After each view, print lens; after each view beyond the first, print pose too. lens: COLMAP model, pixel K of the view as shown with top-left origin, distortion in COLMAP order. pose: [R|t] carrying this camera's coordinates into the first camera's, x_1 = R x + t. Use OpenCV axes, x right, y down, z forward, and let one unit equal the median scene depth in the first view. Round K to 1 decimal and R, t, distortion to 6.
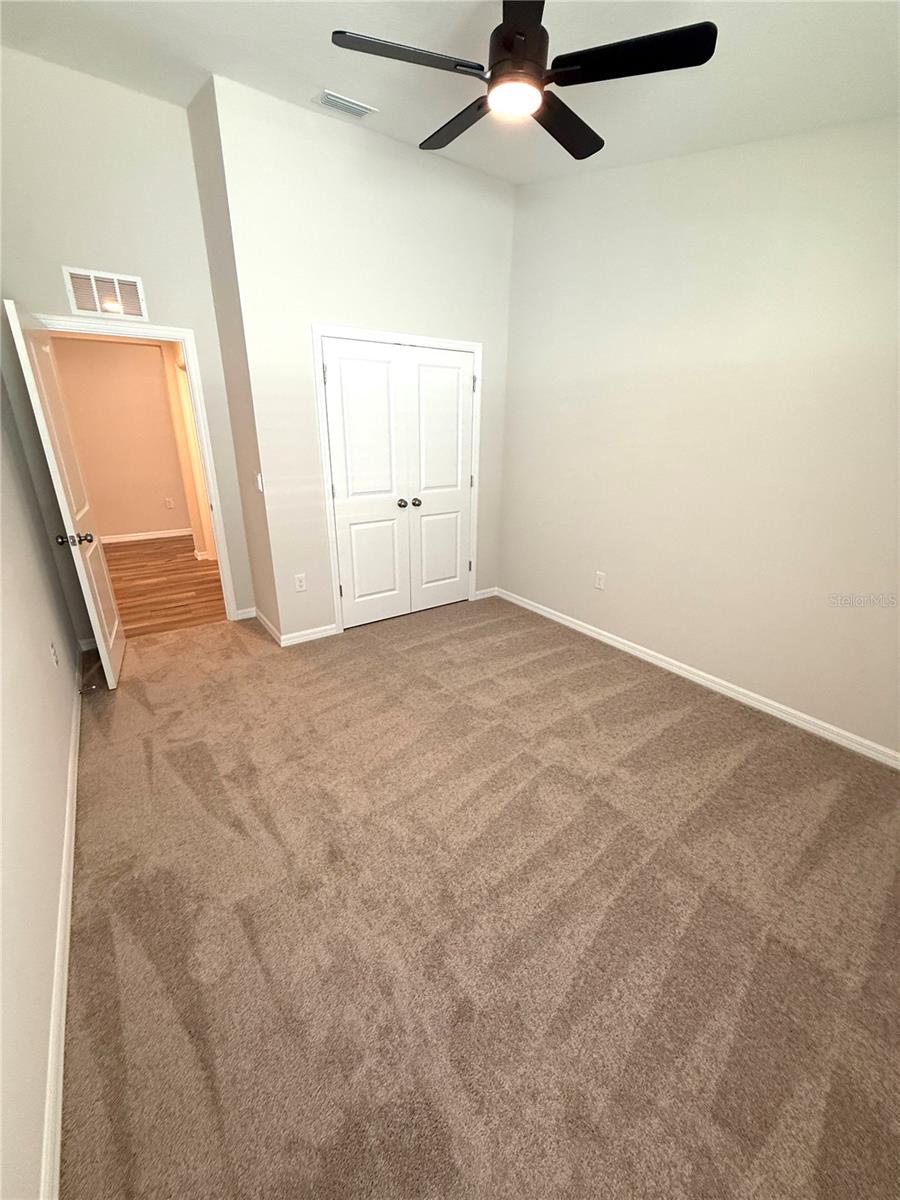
lens RADIAL K [[478.5, 0, 446.8], [0, 478.5, 597.1], [0, 0, 1]] dist [-0.000900, -0.000013]
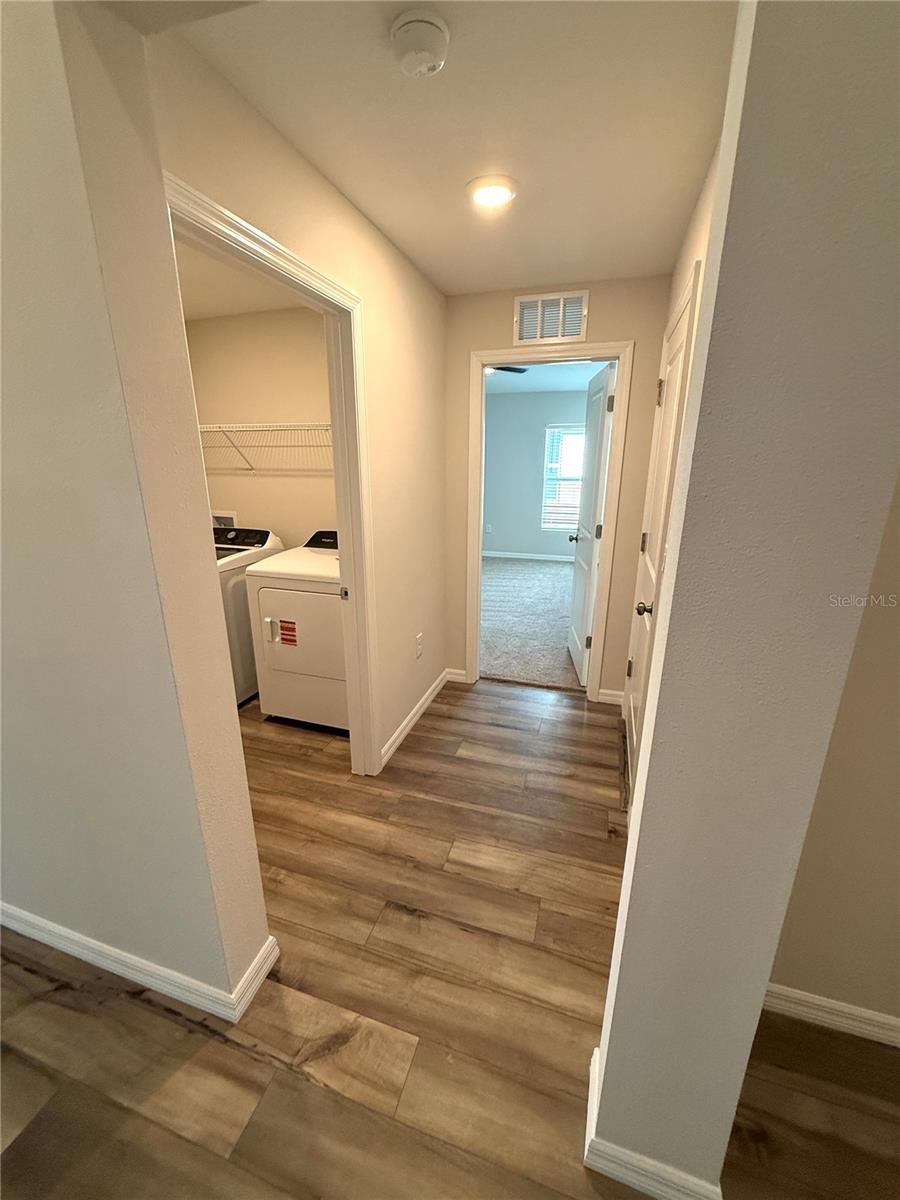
lens RADIAL K [[478.5, 0, 446.8], [0, 478.5, 597.1], [0, 0, 1]] dist [-0.000900, -0.000013]
pose [[-0.600988, -0.230261, 0.765371, -1.355510], [0.265799, 0.845519, 0.463086, -0.644713], [-0.753767, 0.481744, -0.446943, 1.743150]]
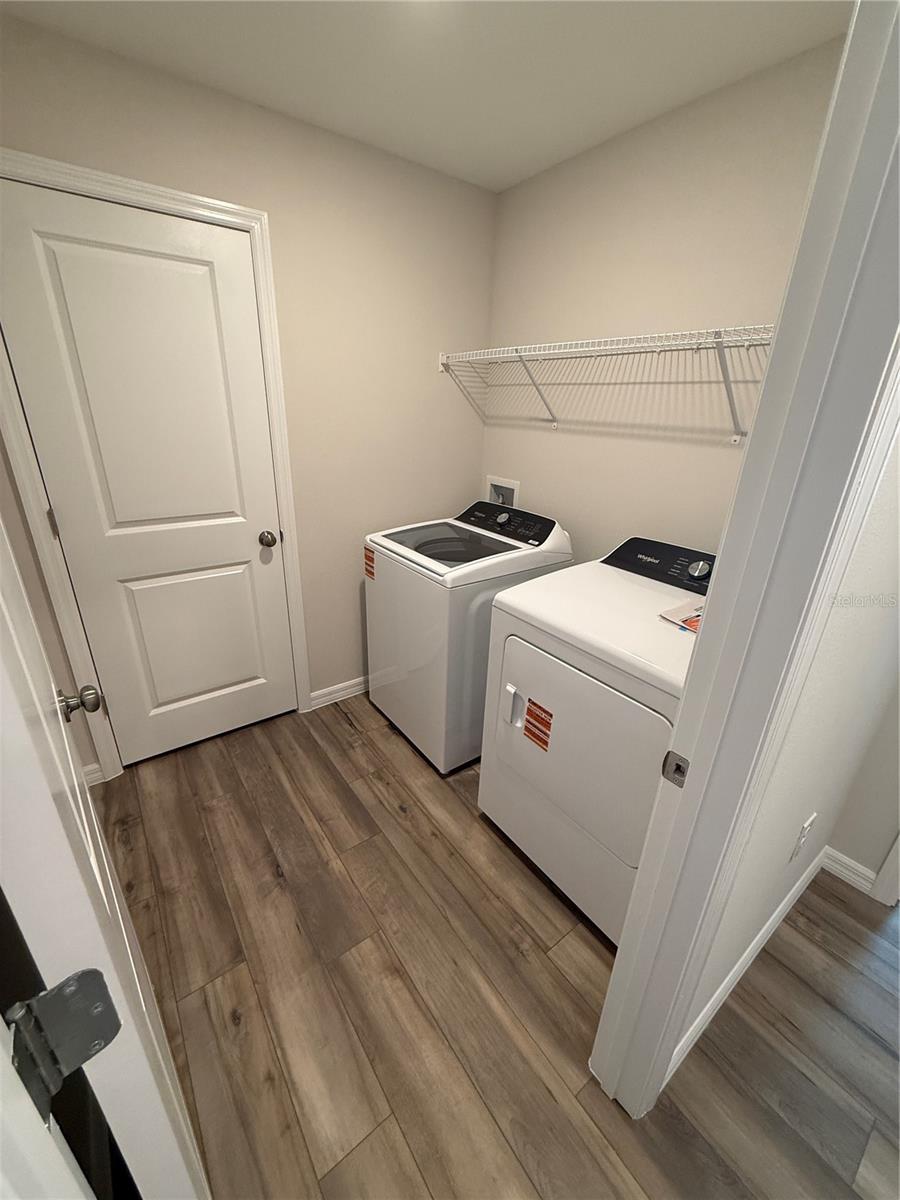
lens RADIAL K [[478.5, 0, 446.8], [0, 478.5, 597.1], [0, 0, 1]] dist [-0.000900, -0.000013]
pose [[-0.025685, -0.384092, 0.922937, -0.931491], [0.310698, 0.874452, 0.372561, -0.587534], [-0.950162, 0.296323, 0.096877, 1.606352]]
